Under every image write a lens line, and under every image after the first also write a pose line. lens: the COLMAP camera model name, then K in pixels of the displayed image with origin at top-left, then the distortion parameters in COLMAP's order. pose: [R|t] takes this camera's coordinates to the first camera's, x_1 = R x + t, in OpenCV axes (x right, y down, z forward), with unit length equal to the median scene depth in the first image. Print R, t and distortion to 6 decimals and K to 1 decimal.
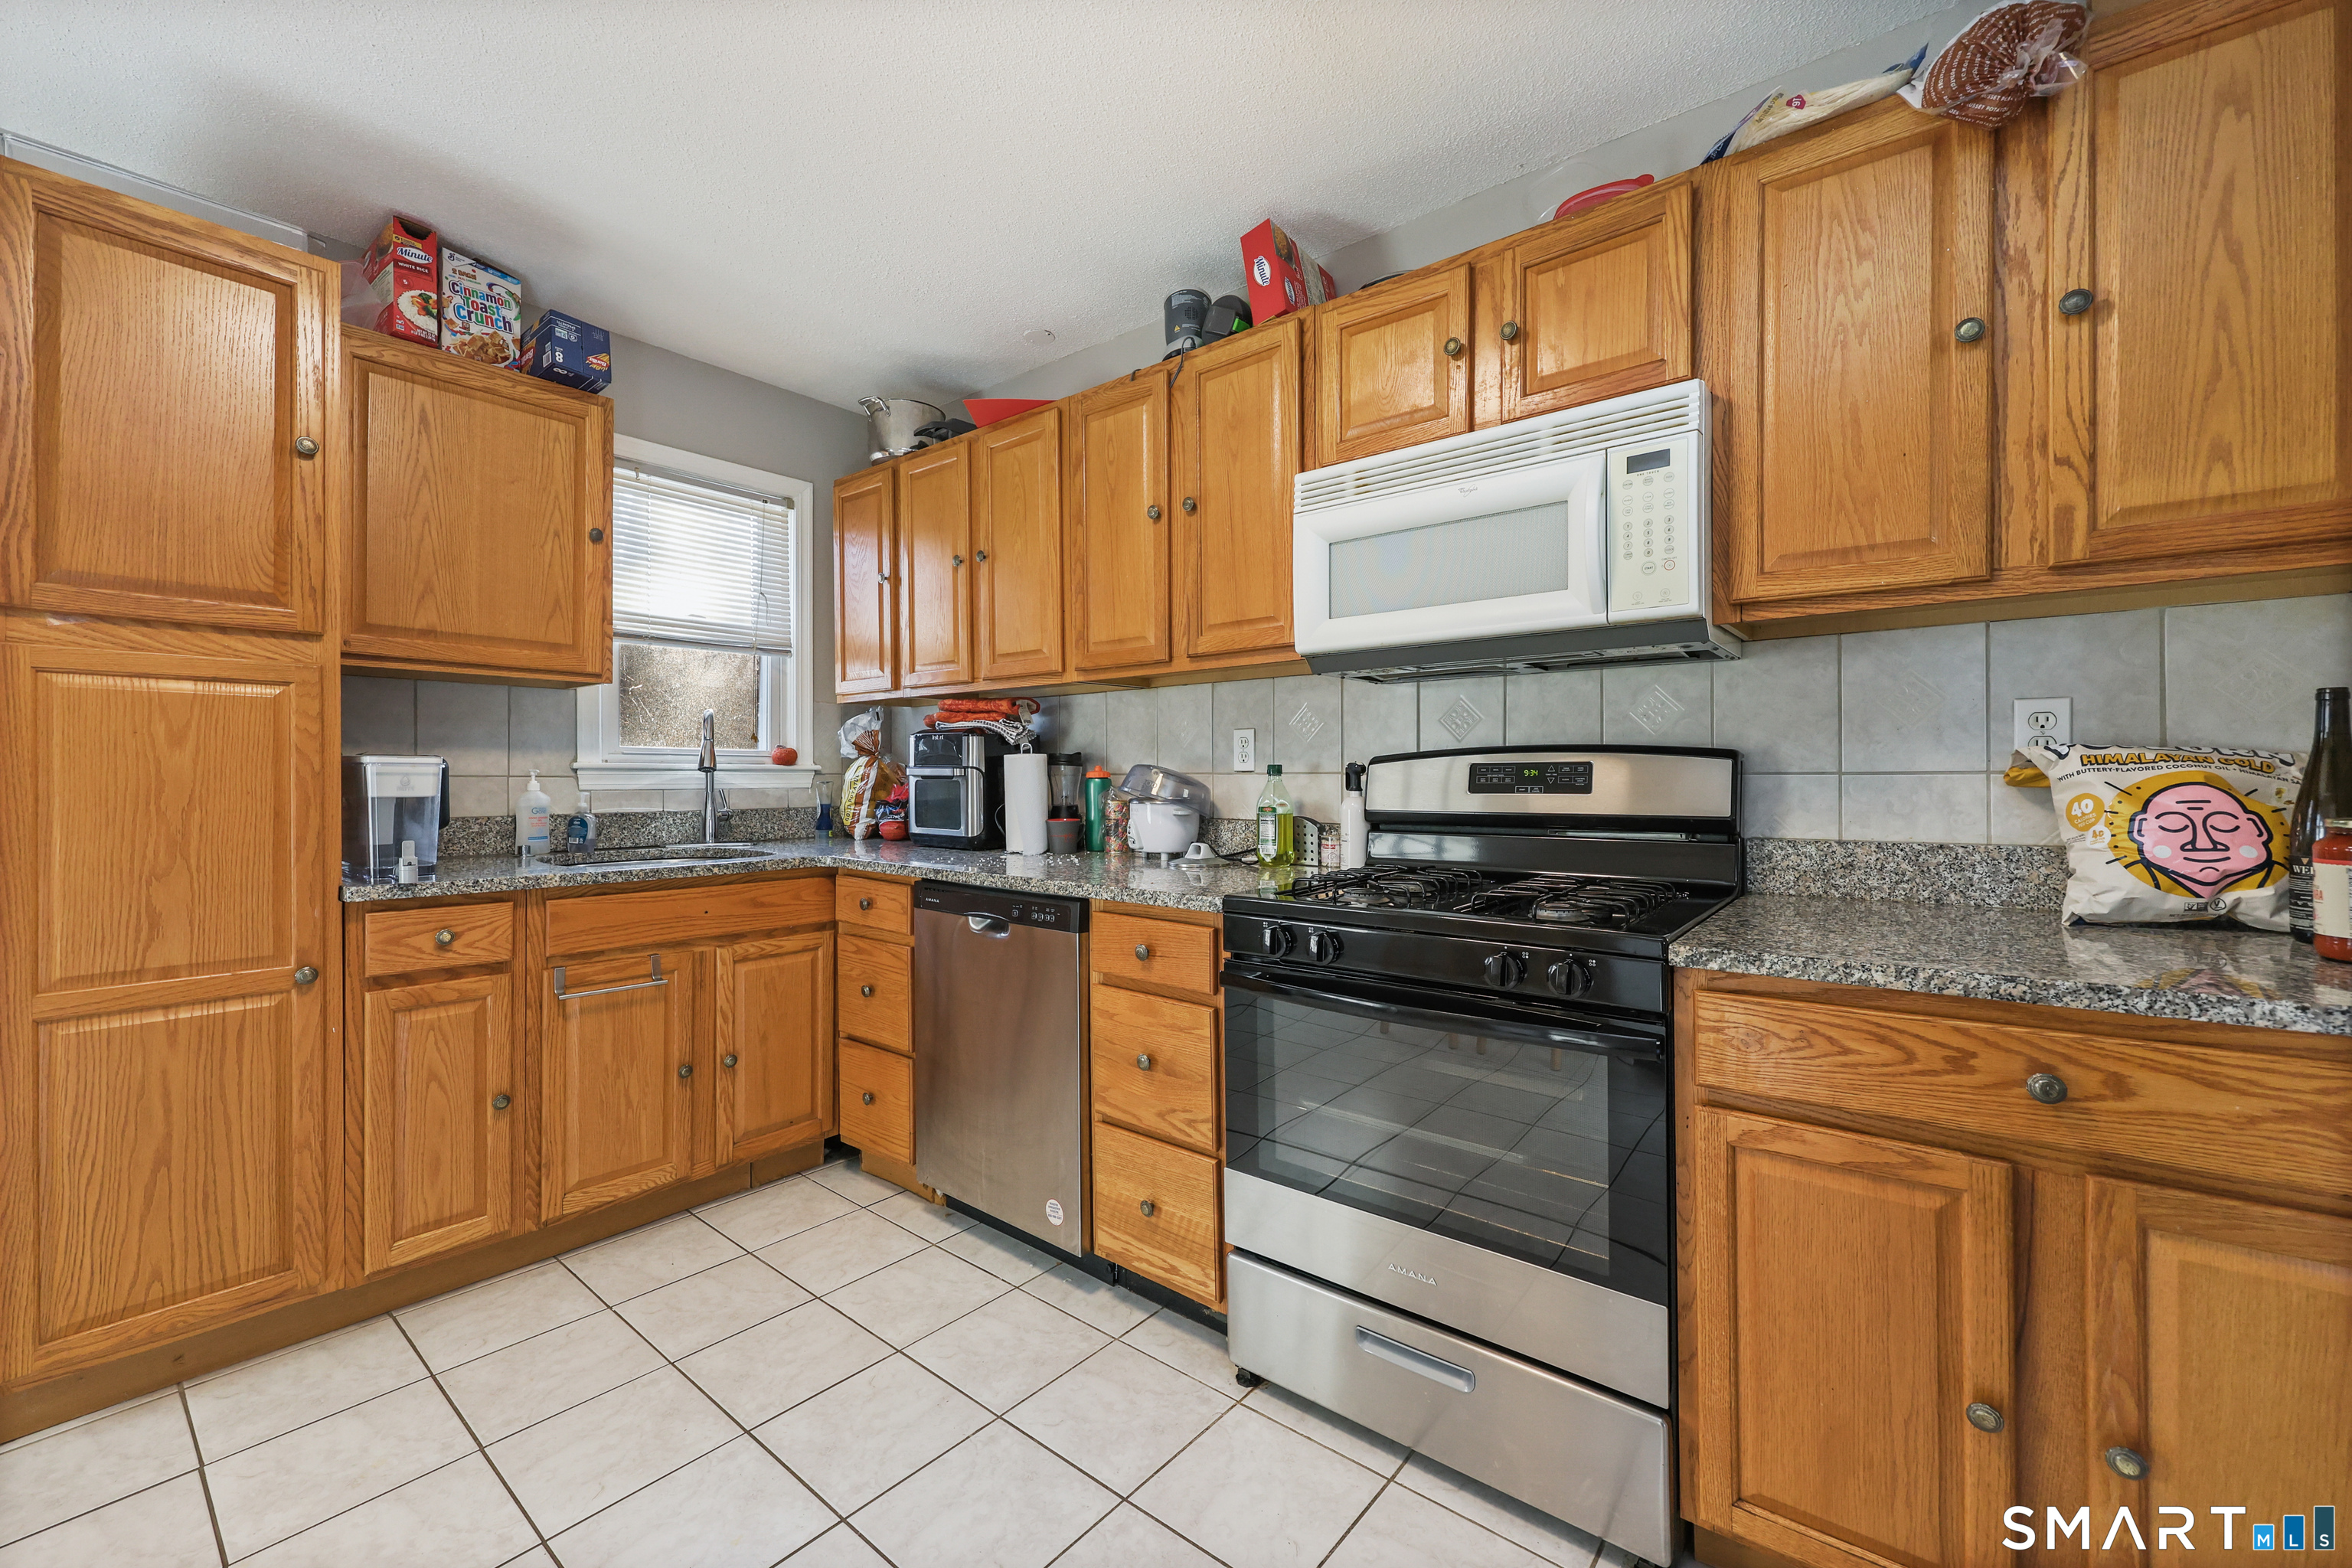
lens RADIAL K [[947.9, 0, 1188.6], [0, 947.9, 776.1], [0, 0, 1]] dist [-0.000864, -0.000072]
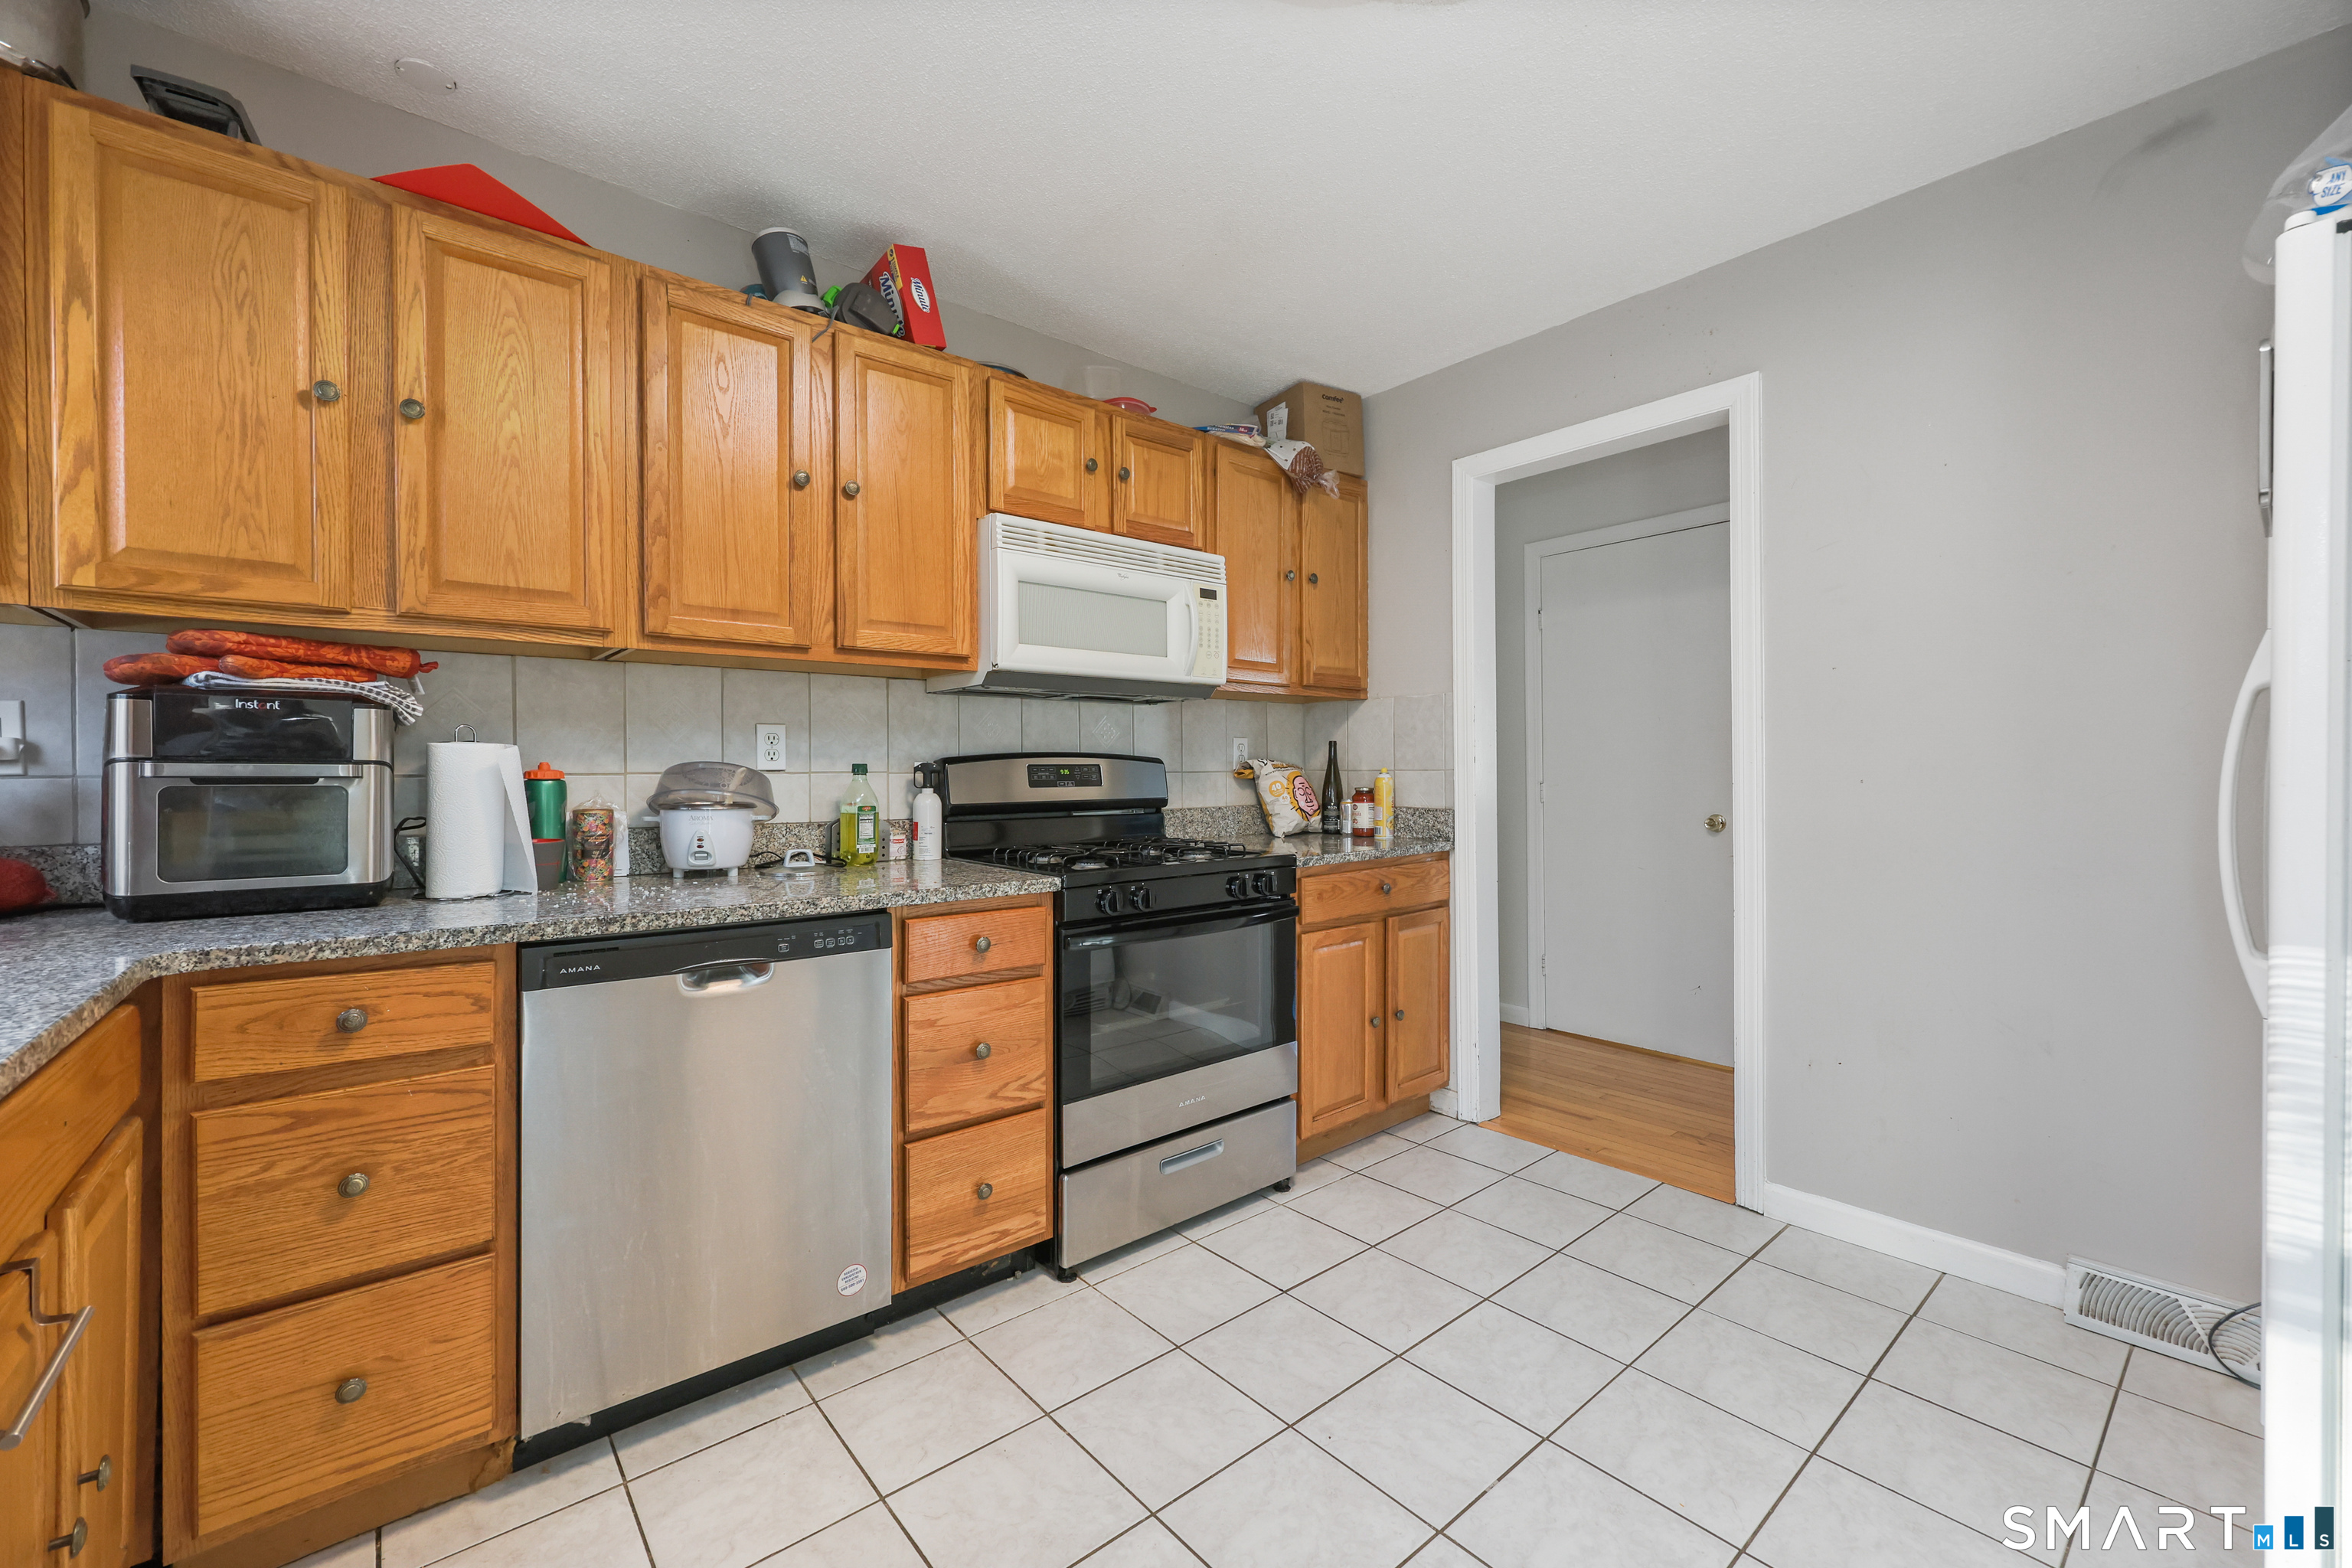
lens RADIAL K [[947.9, 0, 1188.6], [0, 947.9, 776.1], [0, 0, 1]] dist [-0.000864, -0.000072]
pose [[0.180196, -0.001113, 0.983630, -1.030065], [0.007437, 0.999972, -0.000231, 0.004411], [-0.983603, 0.007357, 0.180199, 0.595540]]
